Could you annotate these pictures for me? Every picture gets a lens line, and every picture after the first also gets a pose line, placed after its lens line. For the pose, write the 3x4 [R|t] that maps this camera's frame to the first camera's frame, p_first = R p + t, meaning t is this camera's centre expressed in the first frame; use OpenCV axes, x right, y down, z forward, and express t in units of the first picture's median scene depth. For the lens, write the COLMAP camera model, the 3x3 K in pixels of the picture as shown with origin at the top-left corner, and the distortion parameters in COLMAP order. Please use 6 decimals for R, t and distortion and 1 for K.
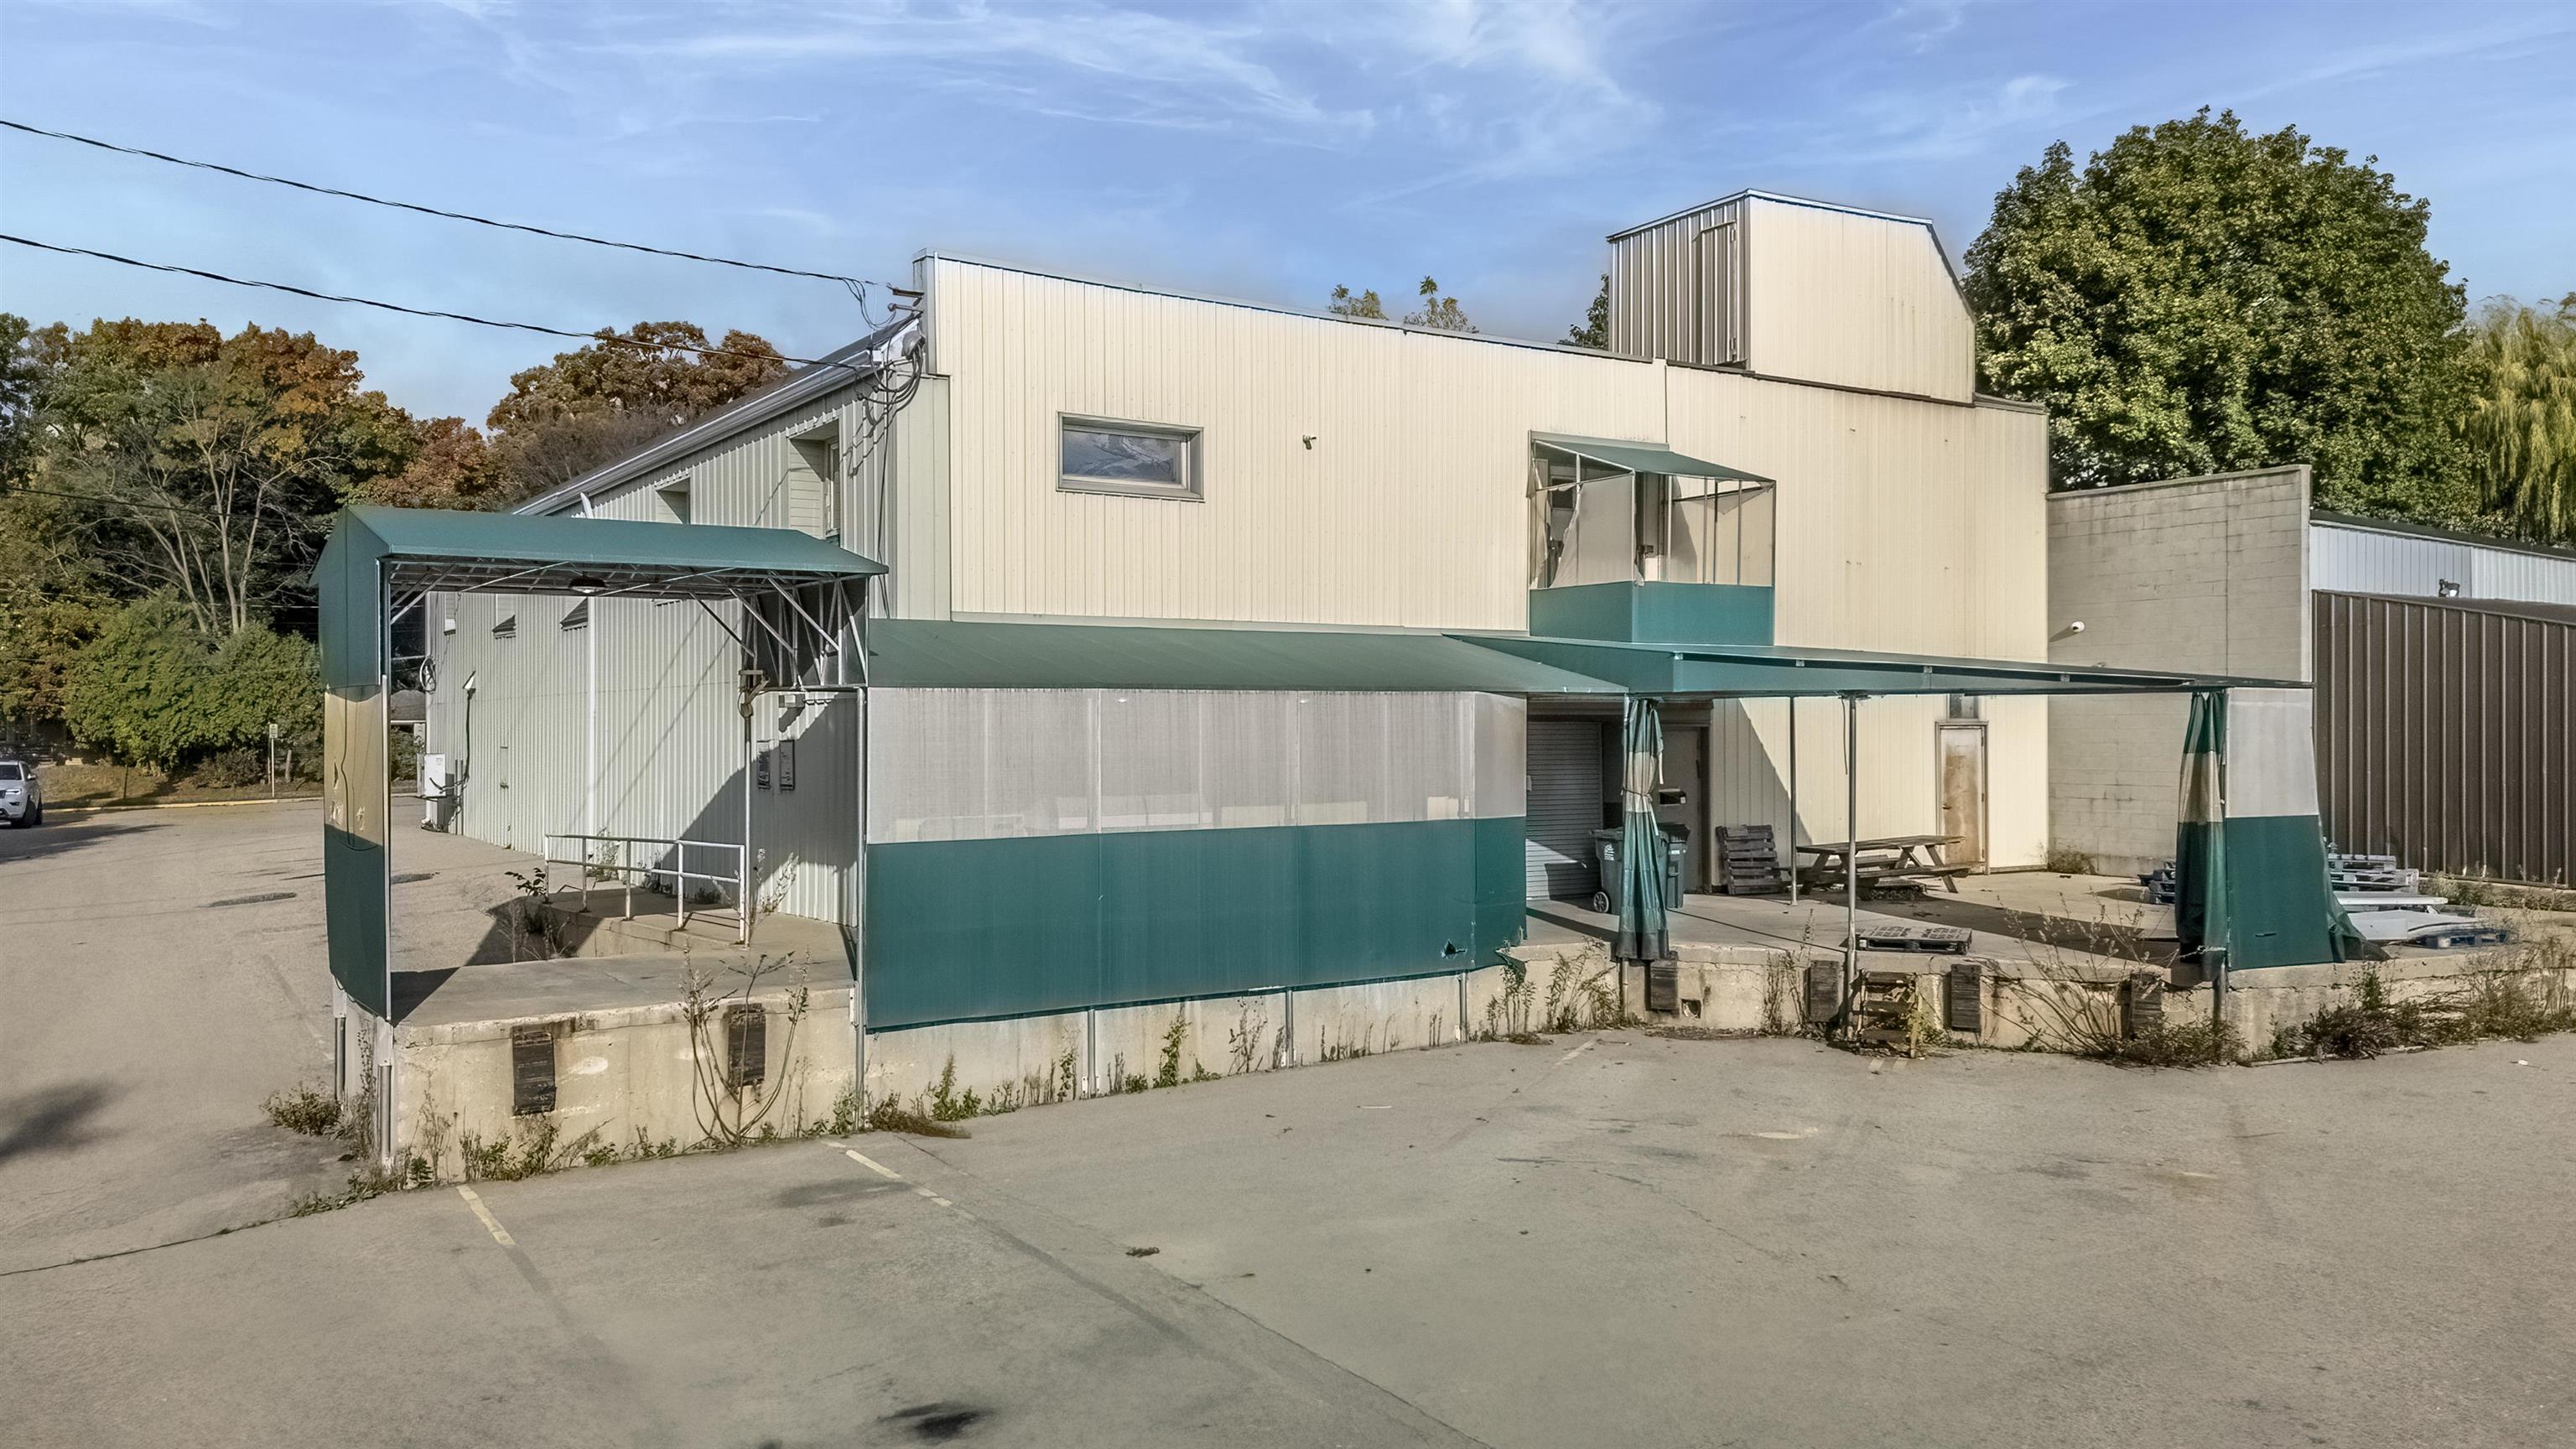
lens RADIAL K [[1890.3, 0, 1285.5], [0, 1890.3, 708.0], [0, 0, 1]] dist [0.076963, -0.058526]
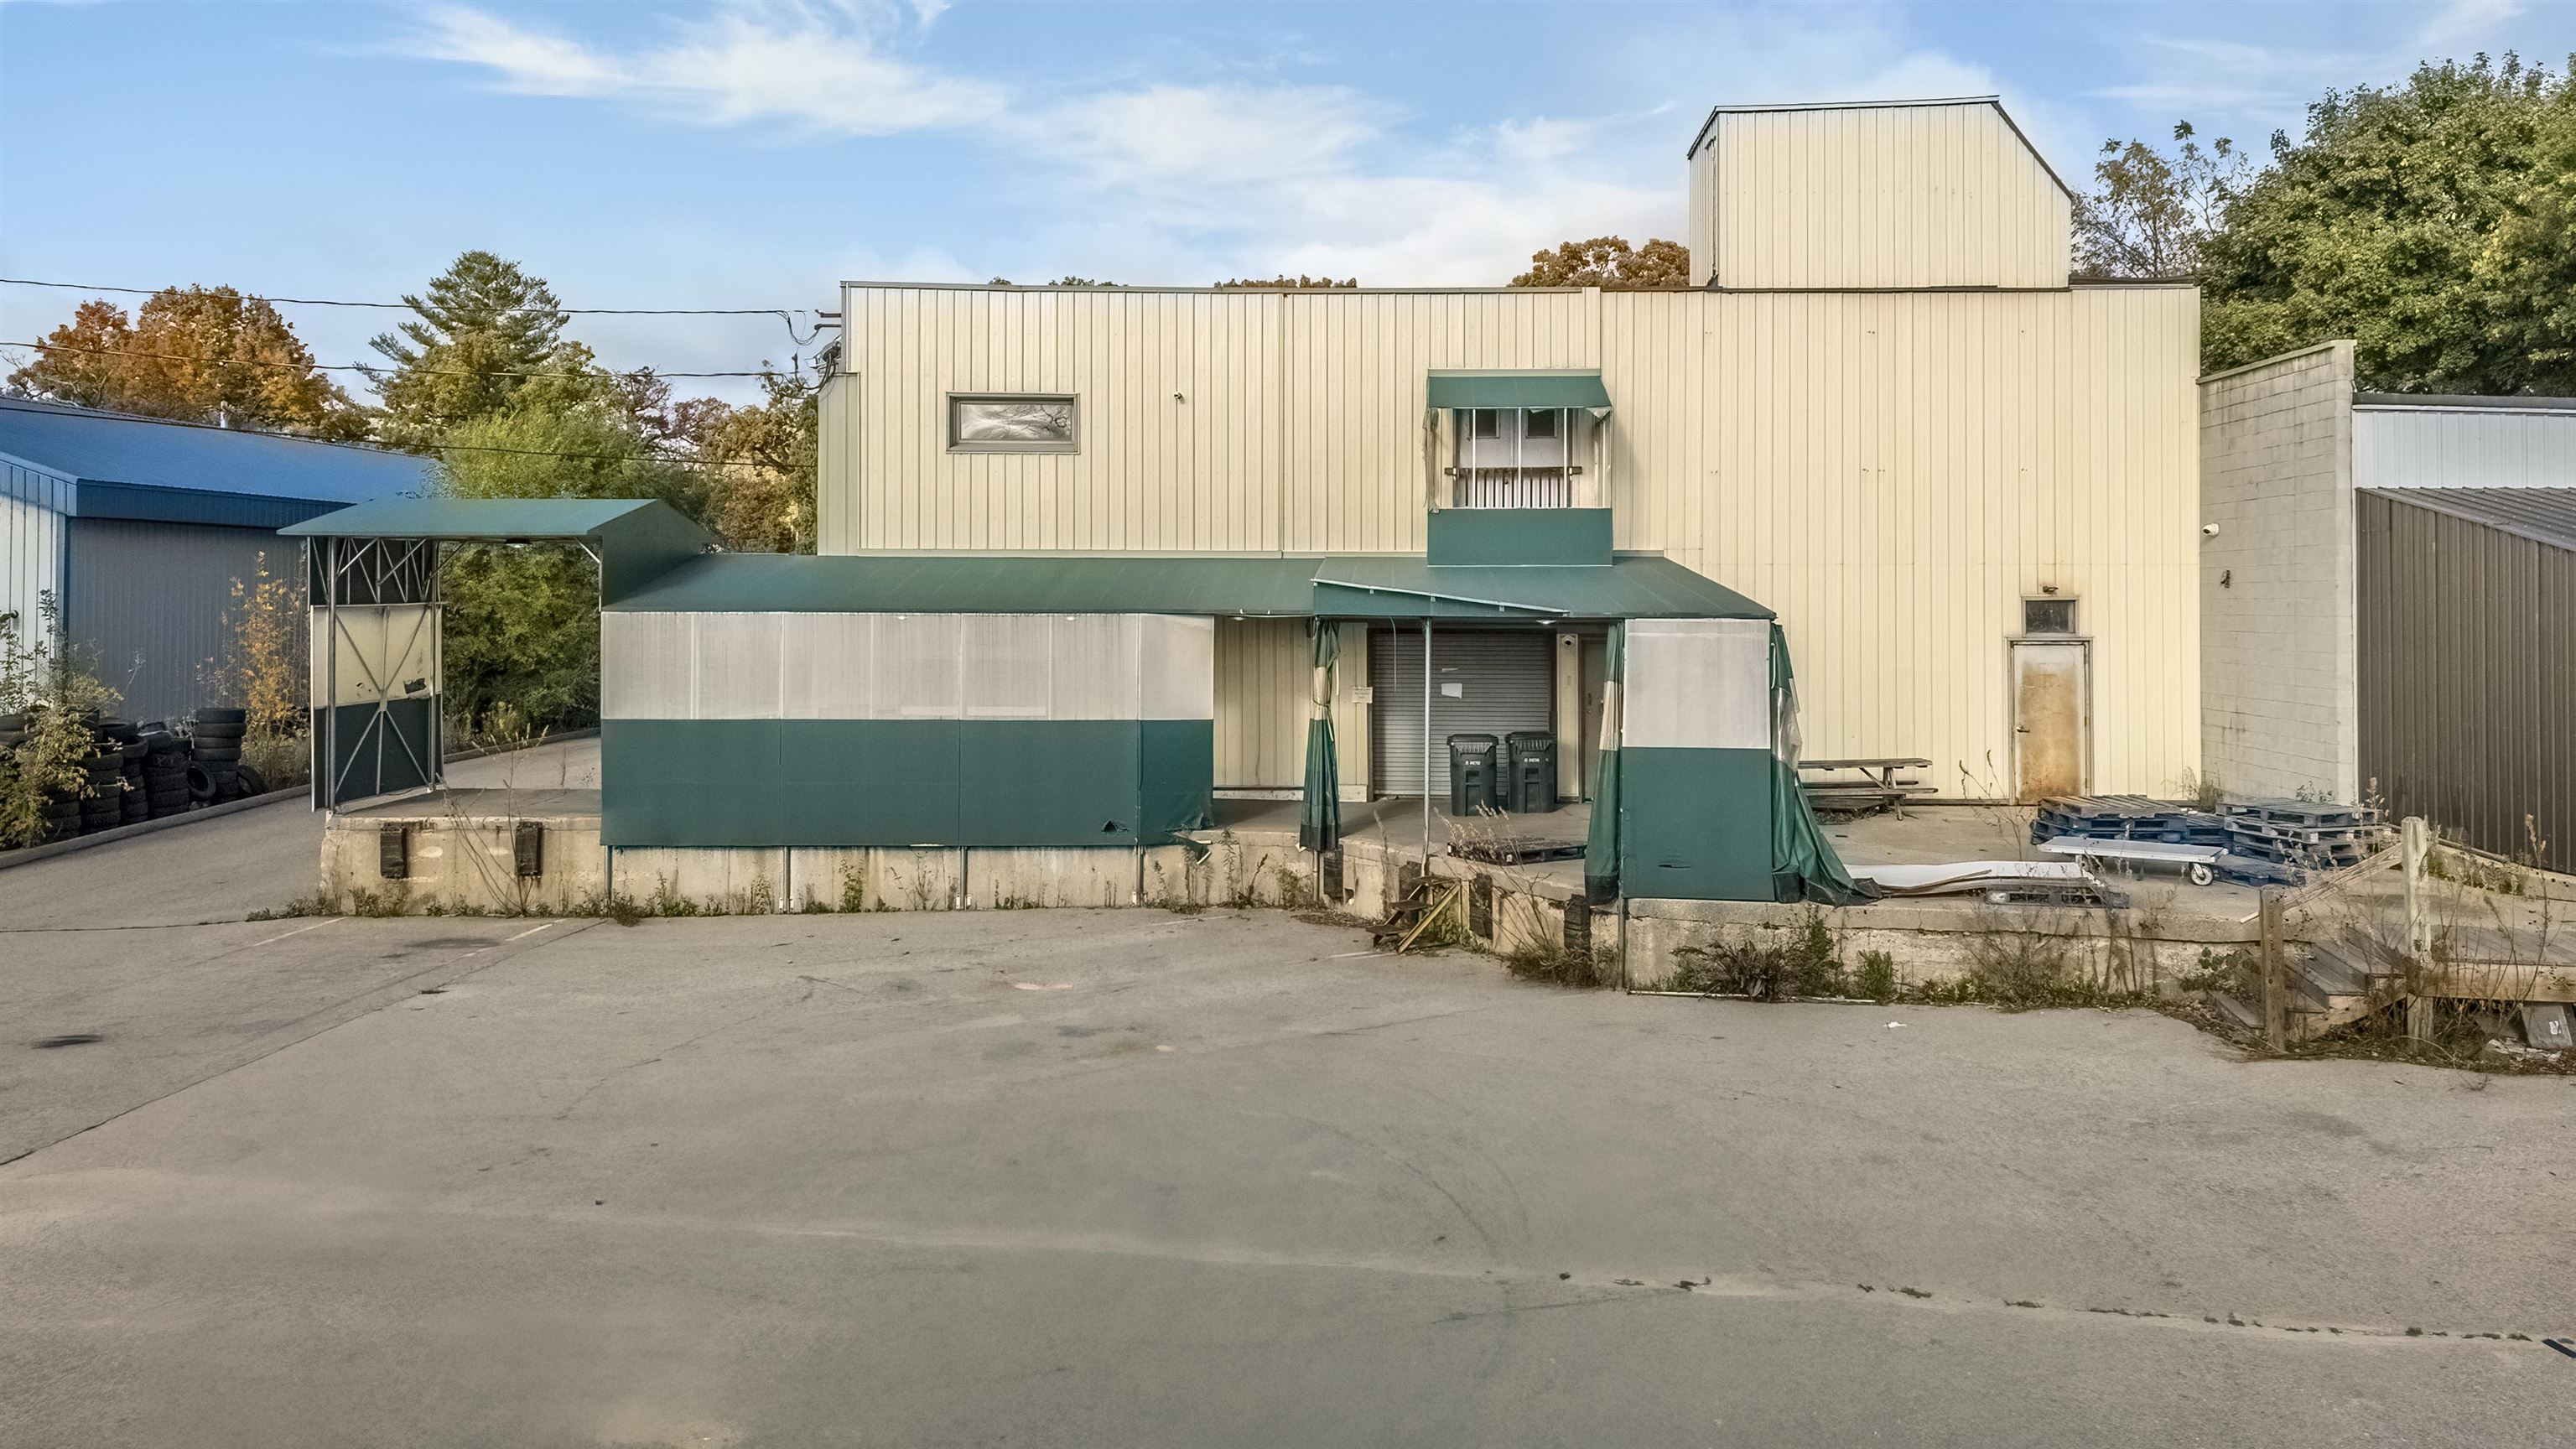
lens RADIAL K [[1948.0, 0, 1377.0], [0, 1948.0, 542.3], [0, 0, 1]] dist [0.069928, -0.071587]
pose [[0.826491, -0.010804, -0.562846, 0.869093], [-0.001225, 0.999779, -0.020990, -0.024948], [0.562948, 0.018037, 0.826295, 0.067514]]
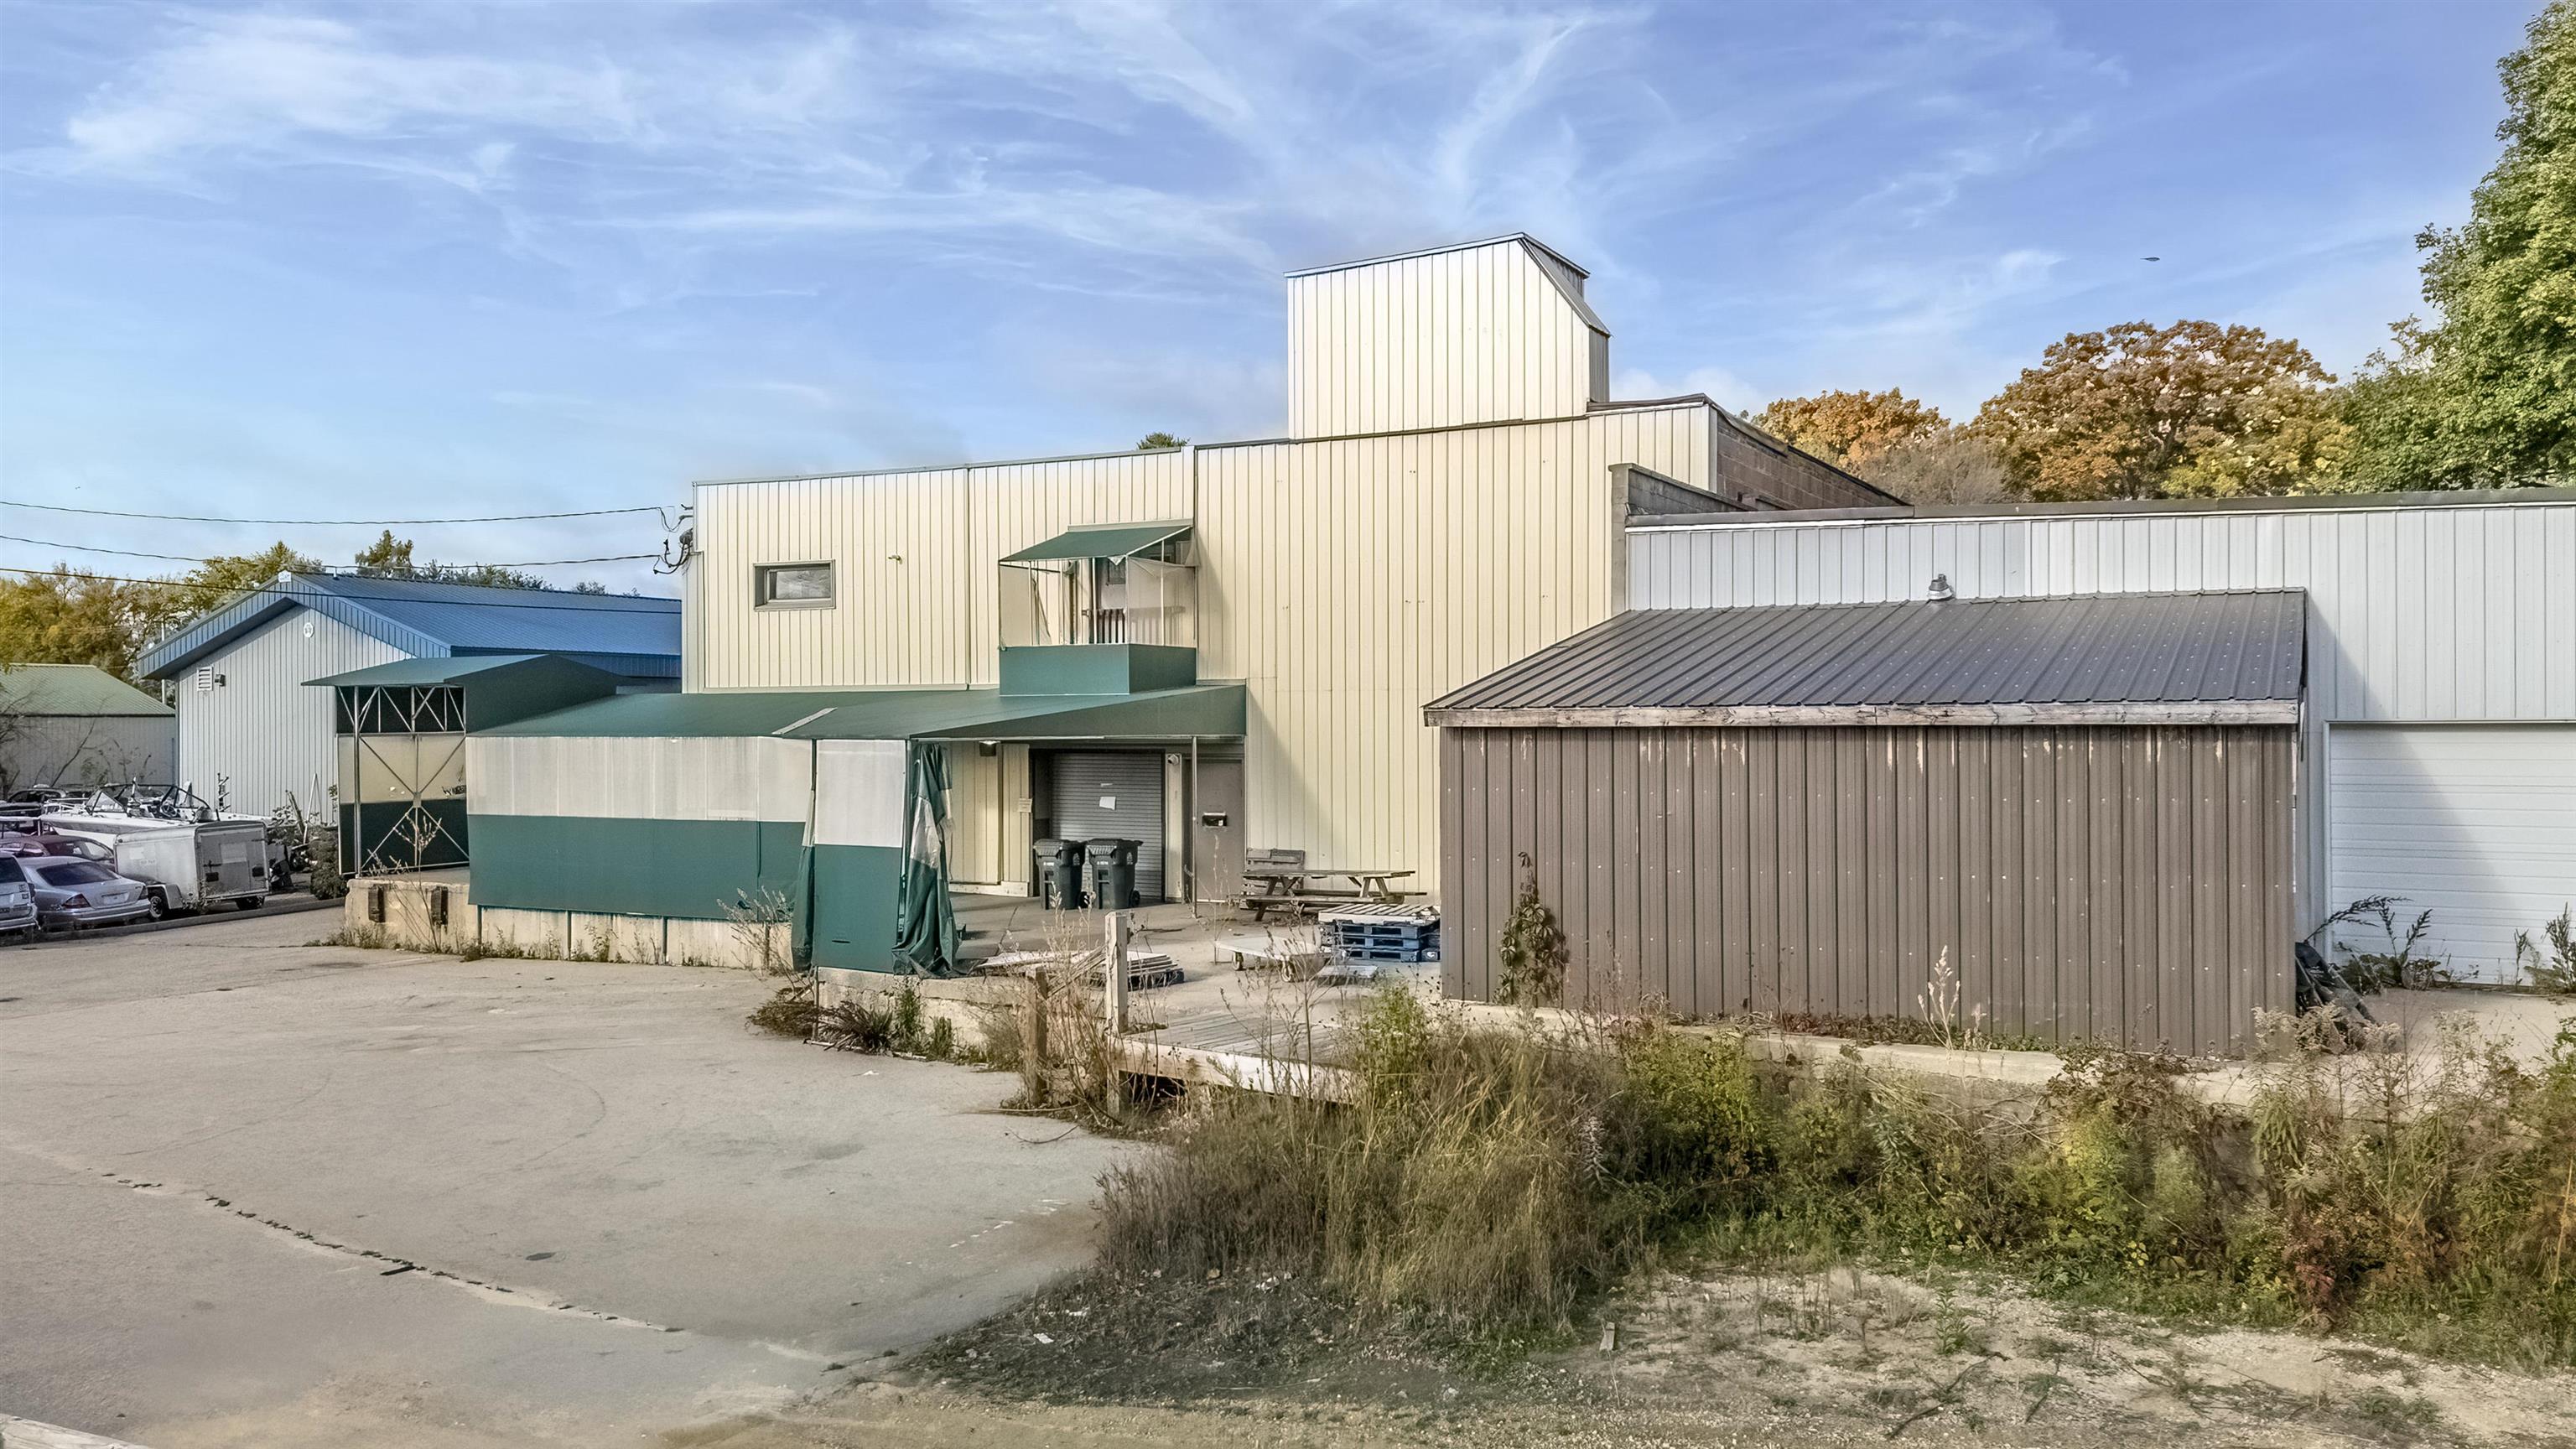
lens RADIAL K [[1939.3, 0, 1277.1], [0, 1939.3, 695.1], [0, 0, 1]] dist [0.071719, -0.060710]
pose [[0.471322, -0.012325, -0.881875, 1.582135], [0.008208, 0.999920, -0.009588, -0.022039], [0.881923, -0.002720, 0.471386, 0.601312]]
